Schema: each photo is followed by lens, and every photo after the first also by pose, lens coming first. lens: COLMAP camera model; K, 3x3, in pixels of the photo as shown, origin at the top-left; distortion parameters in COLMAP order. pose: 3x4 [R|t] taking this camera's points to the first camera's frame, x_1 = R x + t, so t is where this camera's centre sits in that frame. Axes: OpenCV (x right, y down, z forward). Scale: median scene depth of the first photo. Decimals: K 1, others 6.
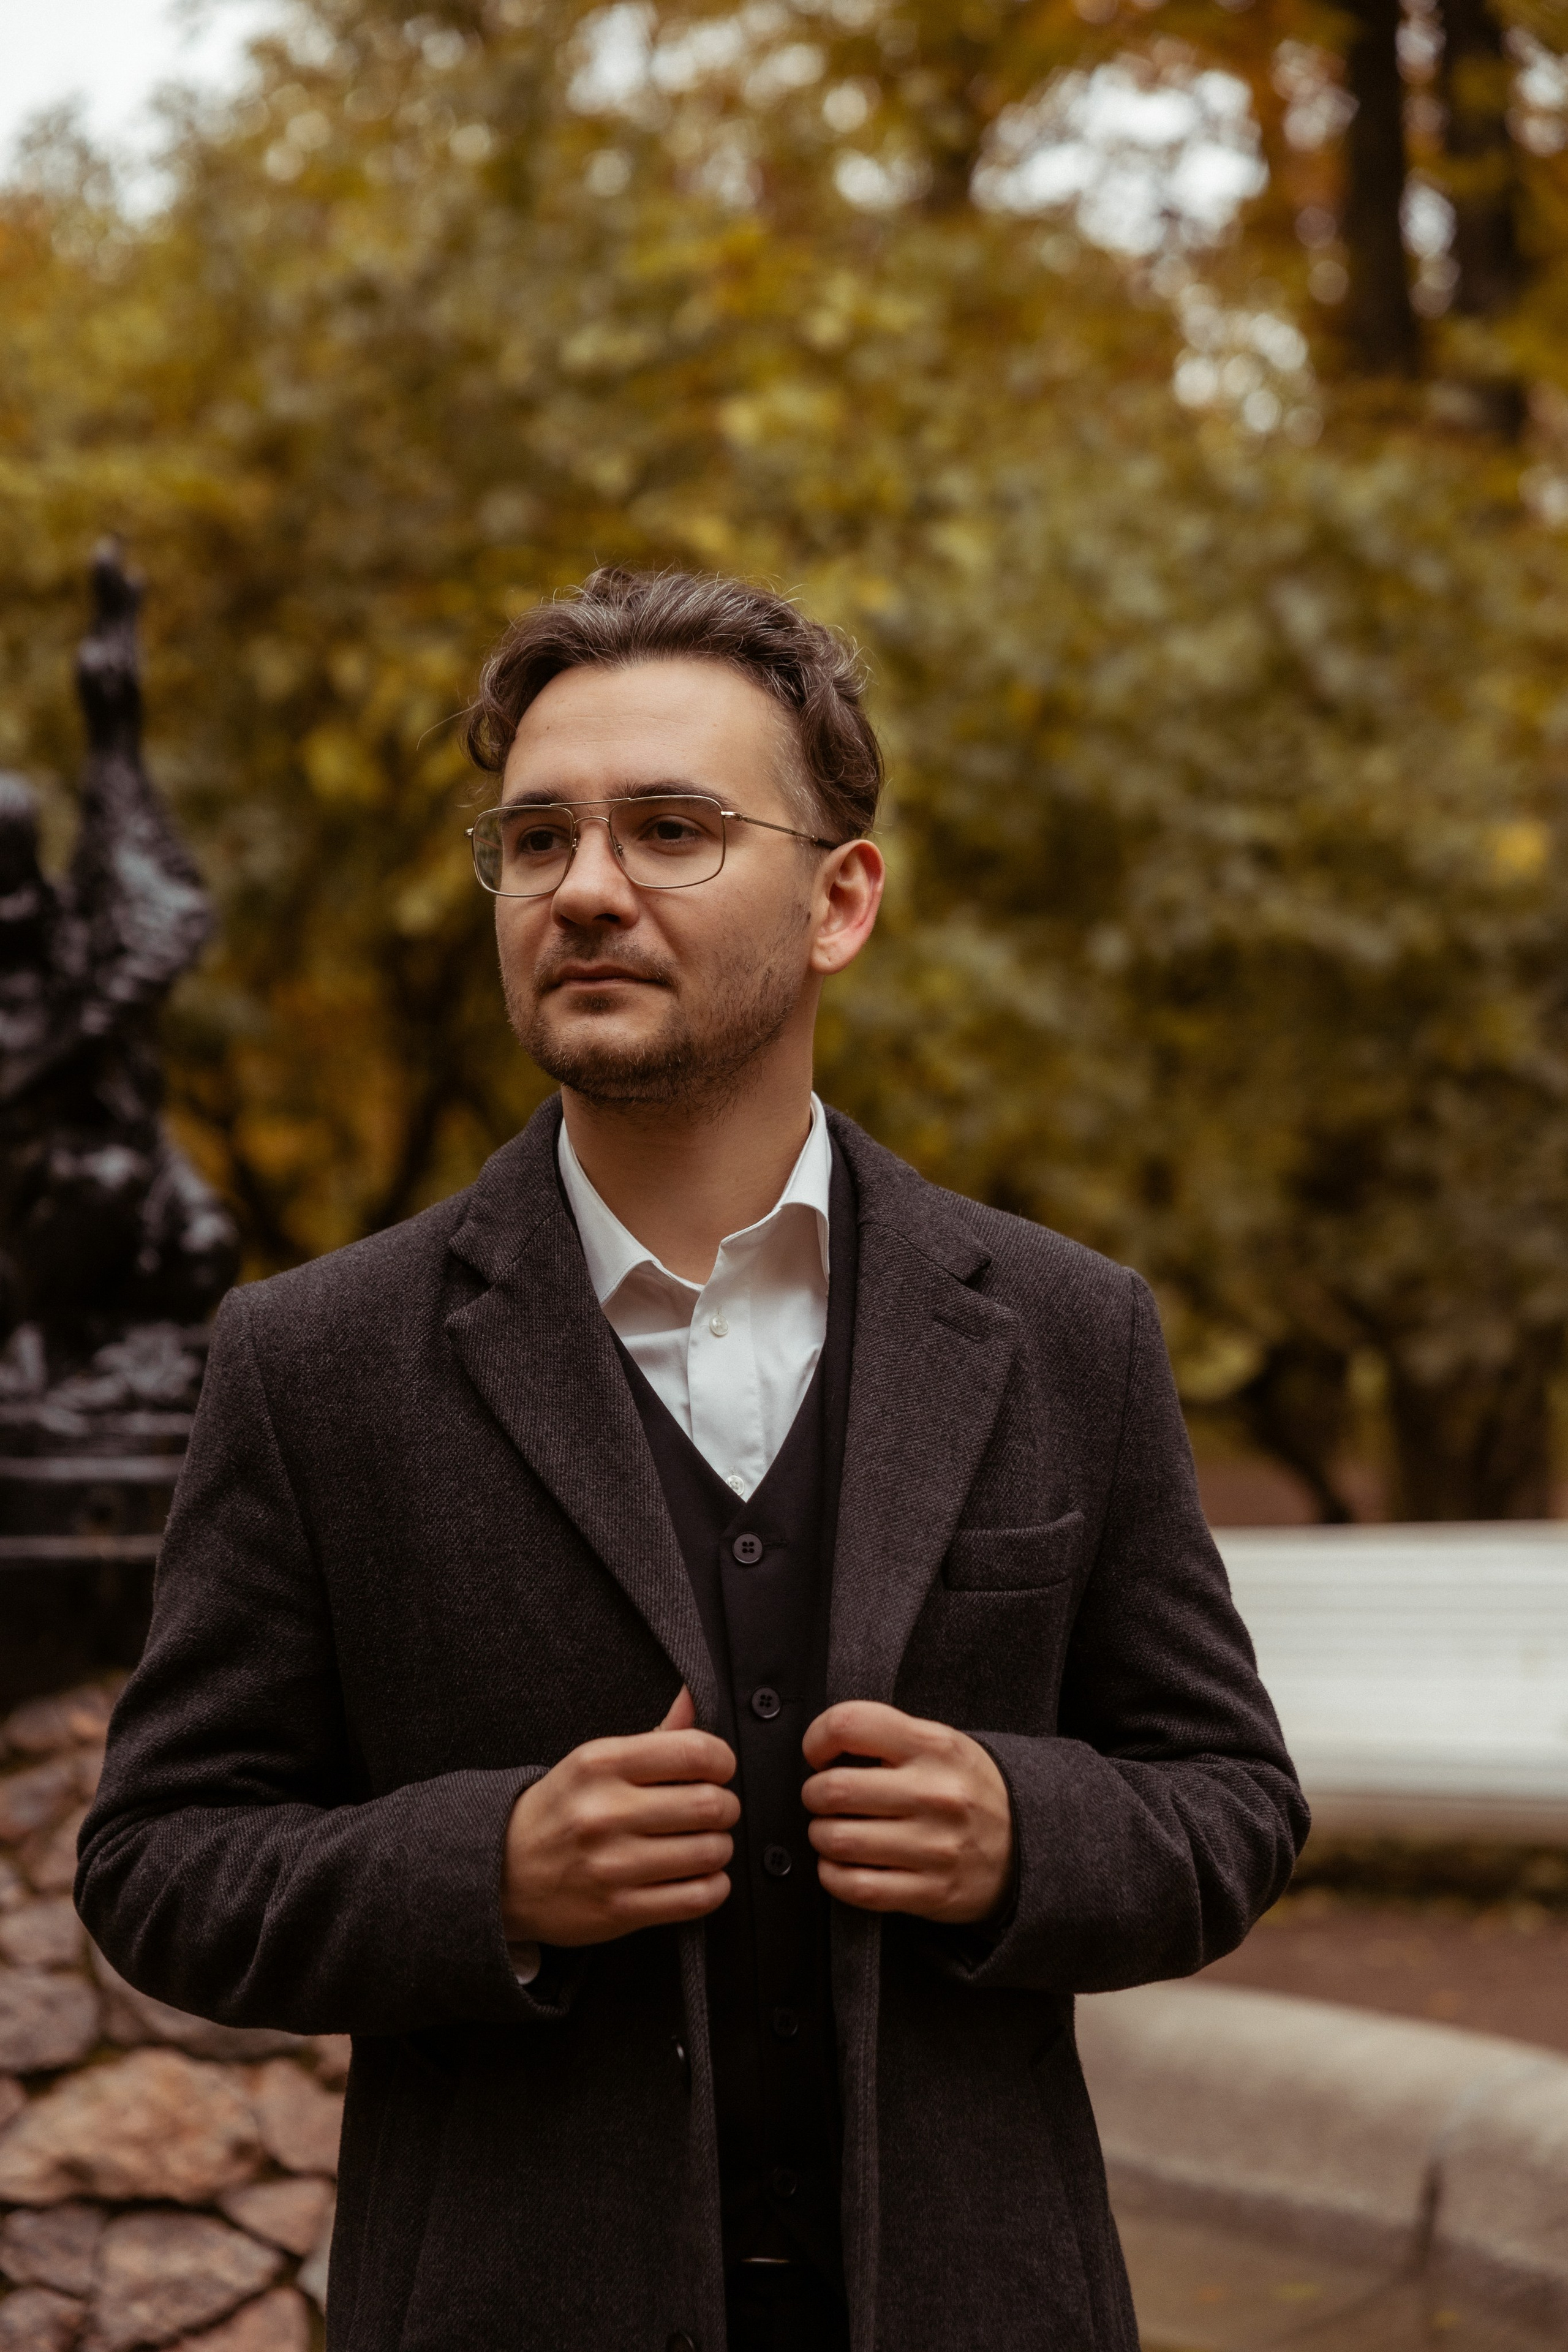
lens RADIAL K [[4589.0, 0, 771.3], [0, 4589.0, 1207.6], [0, 0, 1]] dist [0.046717, 0.227705]
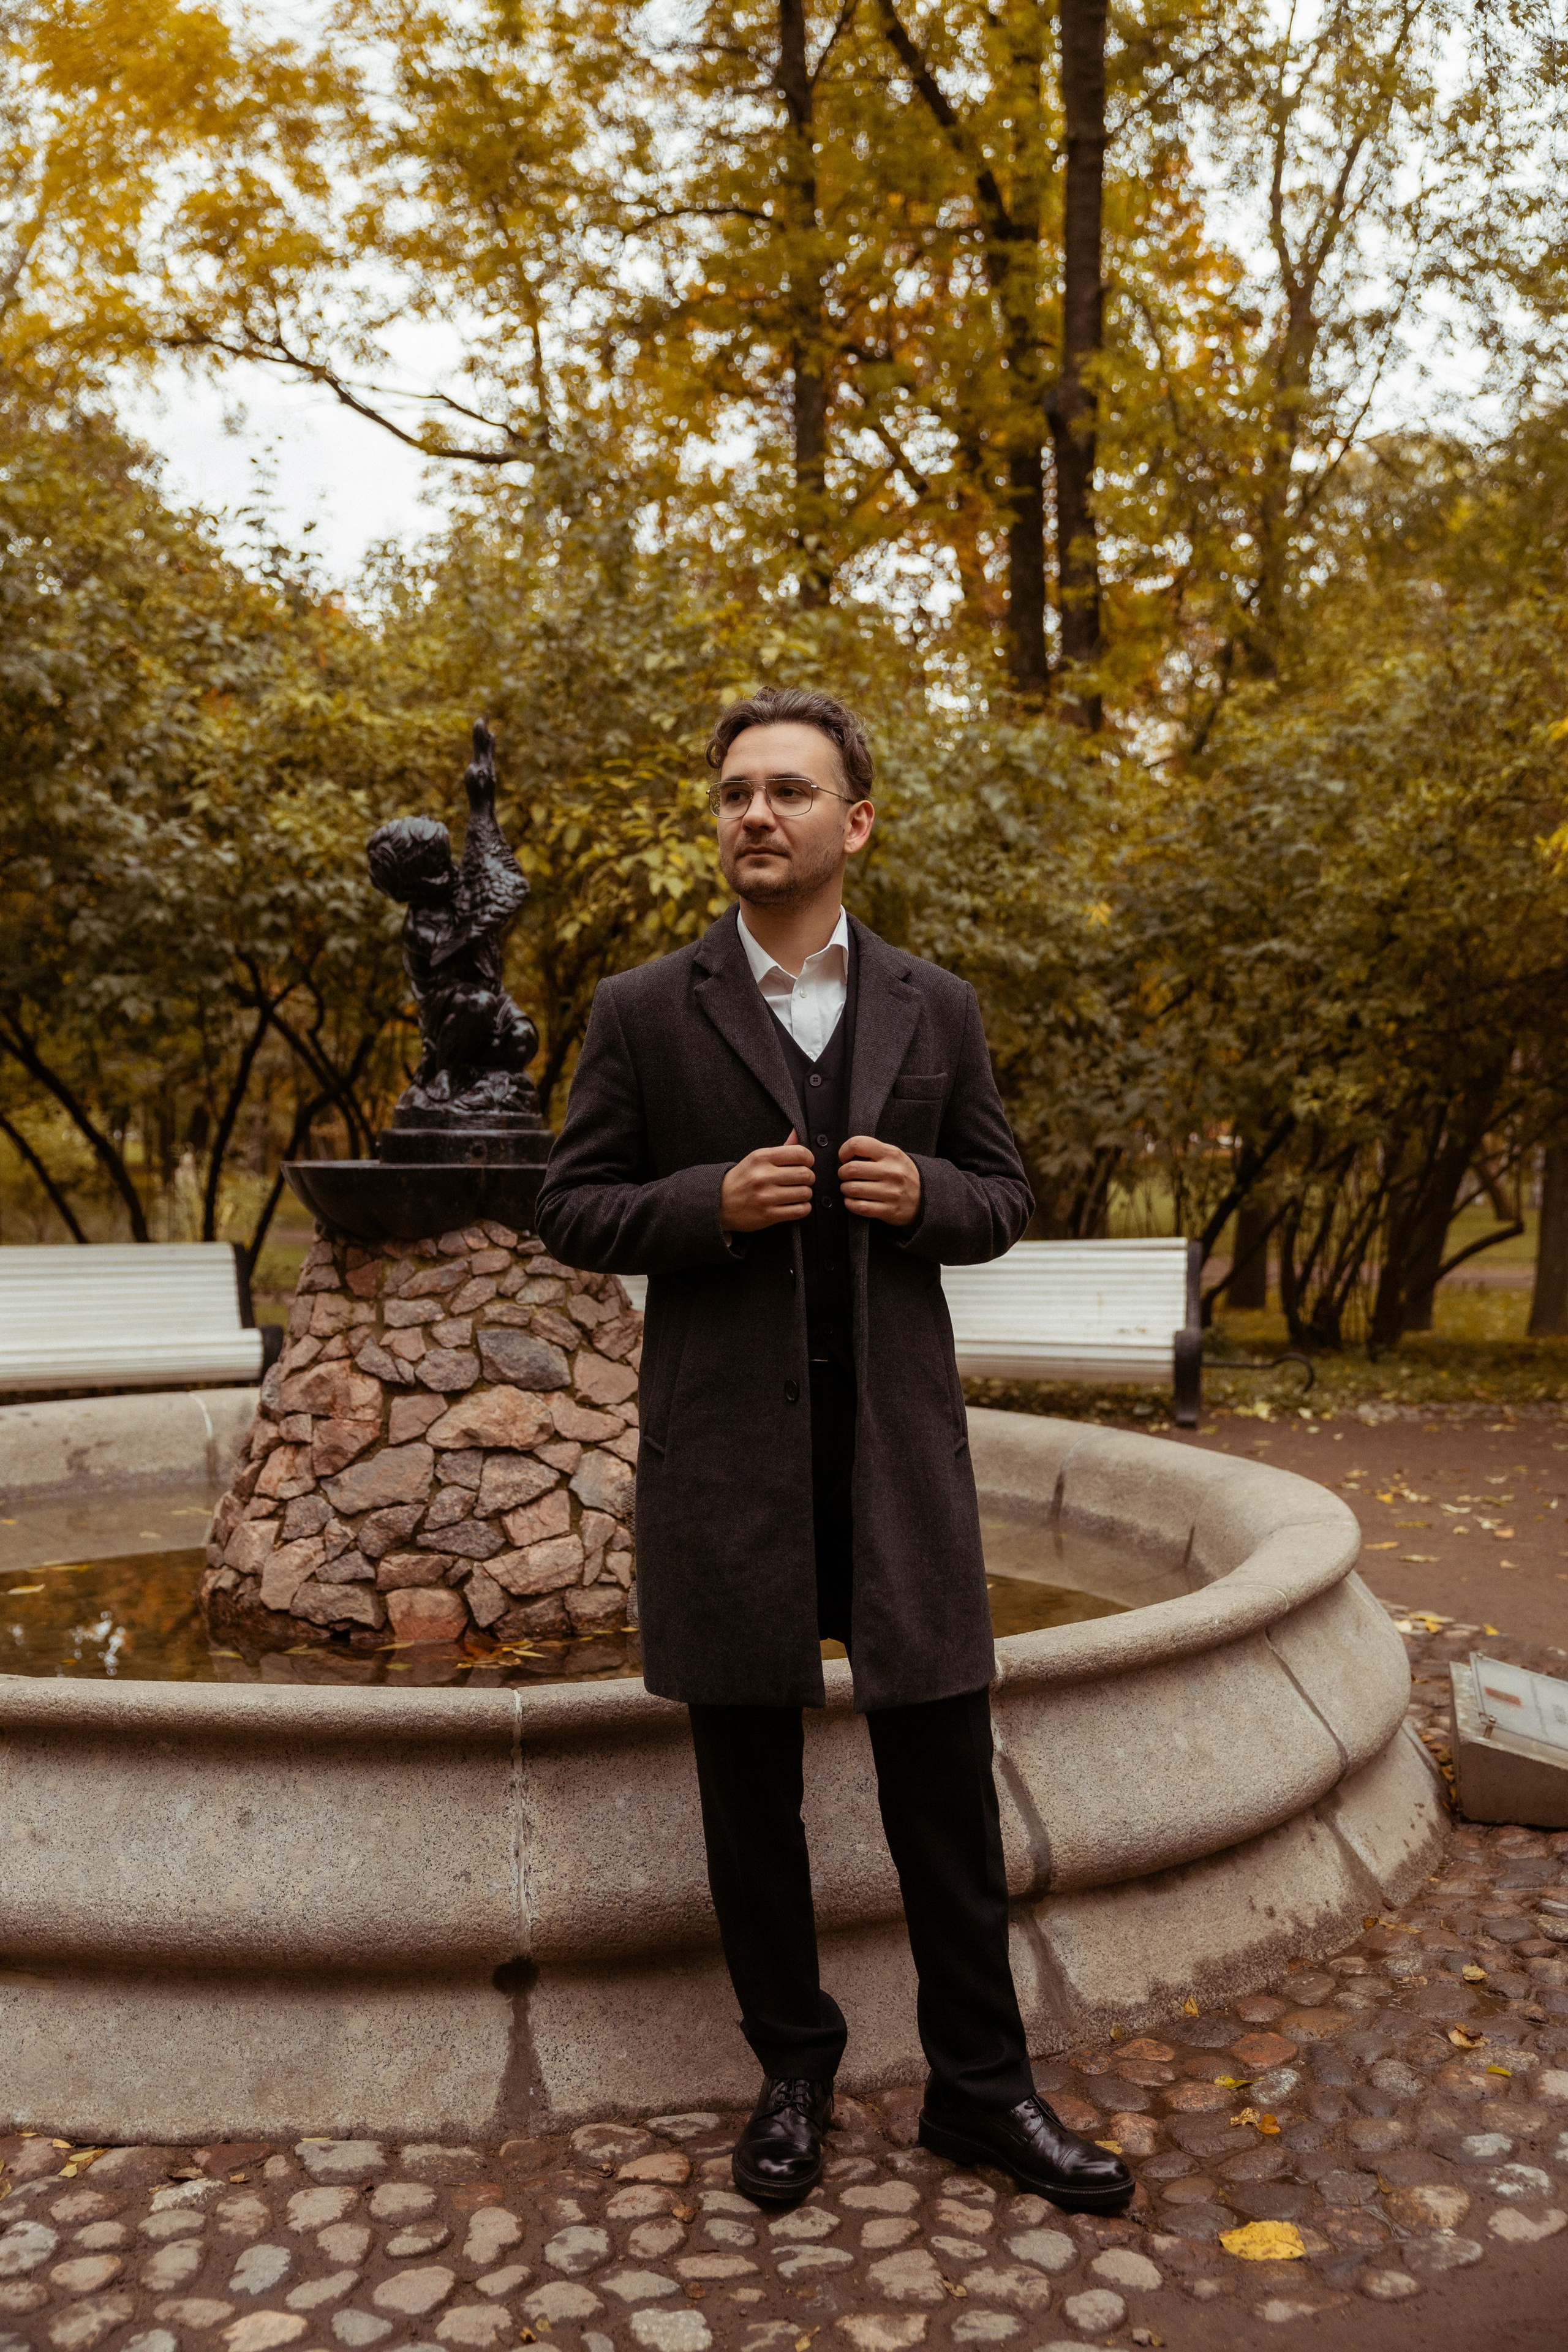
lens RADIAL K [[2372.5, 0, 784.0], [0, 2372.5, 1176.0], [0, 0, 1]] dist [-0.003072, 0.000797]
pose [[0.999381, 0.009514, 0.033861, -0.037397], [-0.010153, 0.999772, 0.018761, 0.057952], [-0.033674, -0.019093, 0.999250, -0.170149]]
